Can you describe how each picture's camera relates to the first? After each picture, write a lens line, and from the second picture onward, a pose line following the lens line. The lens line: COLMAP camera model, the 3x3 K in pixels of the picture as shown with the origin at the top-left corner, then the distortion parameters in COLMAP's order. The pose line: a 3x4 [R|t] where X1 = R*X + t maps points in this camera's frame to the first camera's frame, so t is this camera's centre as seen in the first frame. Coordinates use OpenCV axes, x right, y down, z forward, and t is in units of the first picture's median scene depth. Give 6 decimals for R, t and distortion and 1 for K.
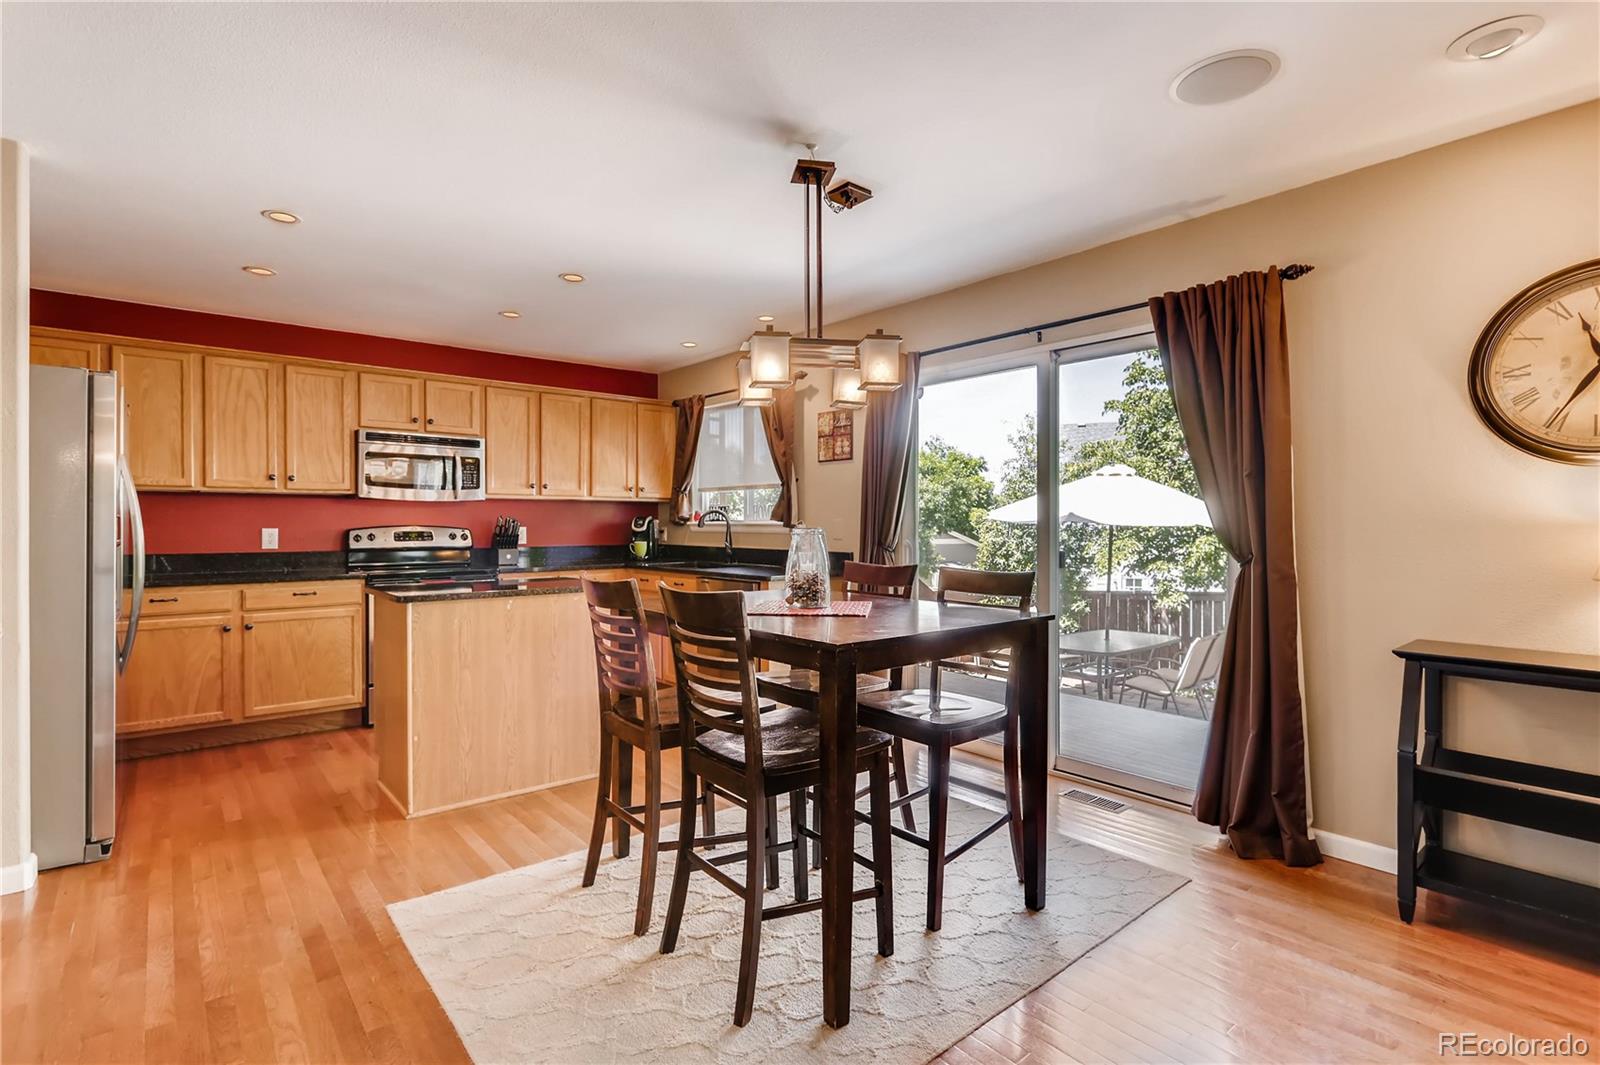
lens RADIAL K [[772.6, 0, 810.4], [0, 772.6, 536.3], [0, 0, 1]] dist [-0.002752, 0.000053]
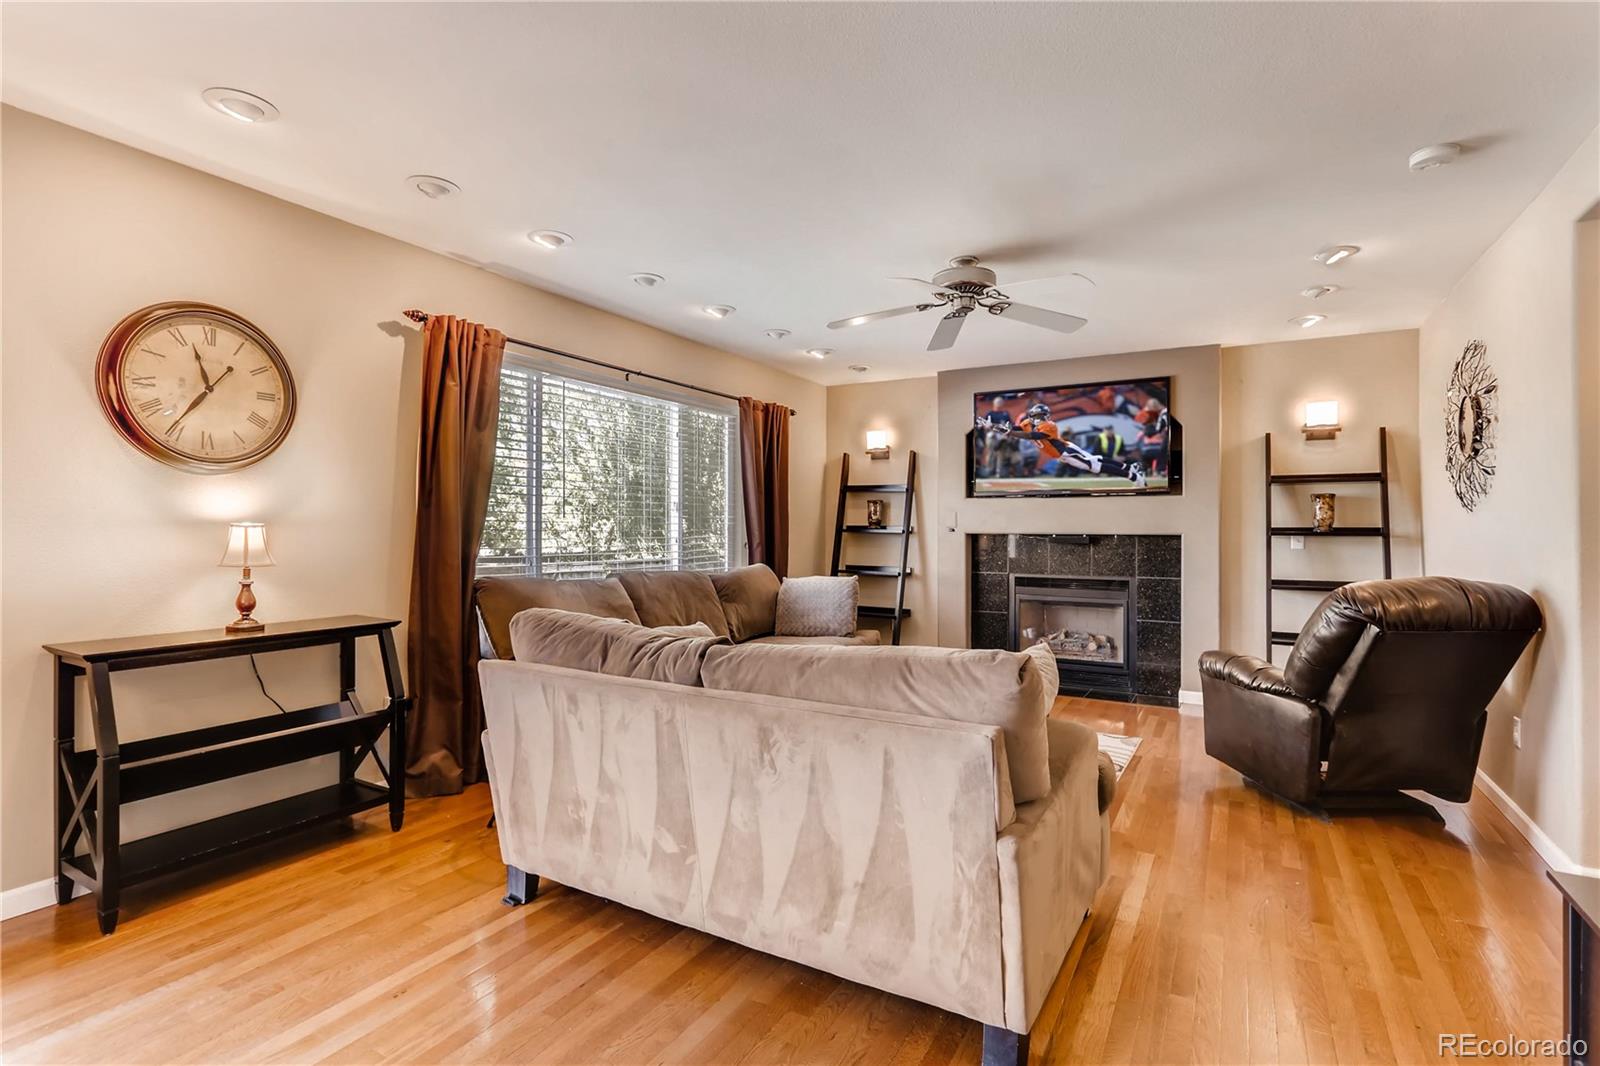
lens RADIAL K [[772.6, 0, 805.6], [0, 772.6, 518.4], [0, 0, 1]] dist [-0.002752, 0.000053]
pose [[-0.344541, 0.002759, 0.938767, -0.437256], [0.008282, 0.999966, 0.000101, -0.011859], [-0.938735, 0.007810, -0.344552, 0.515139]]
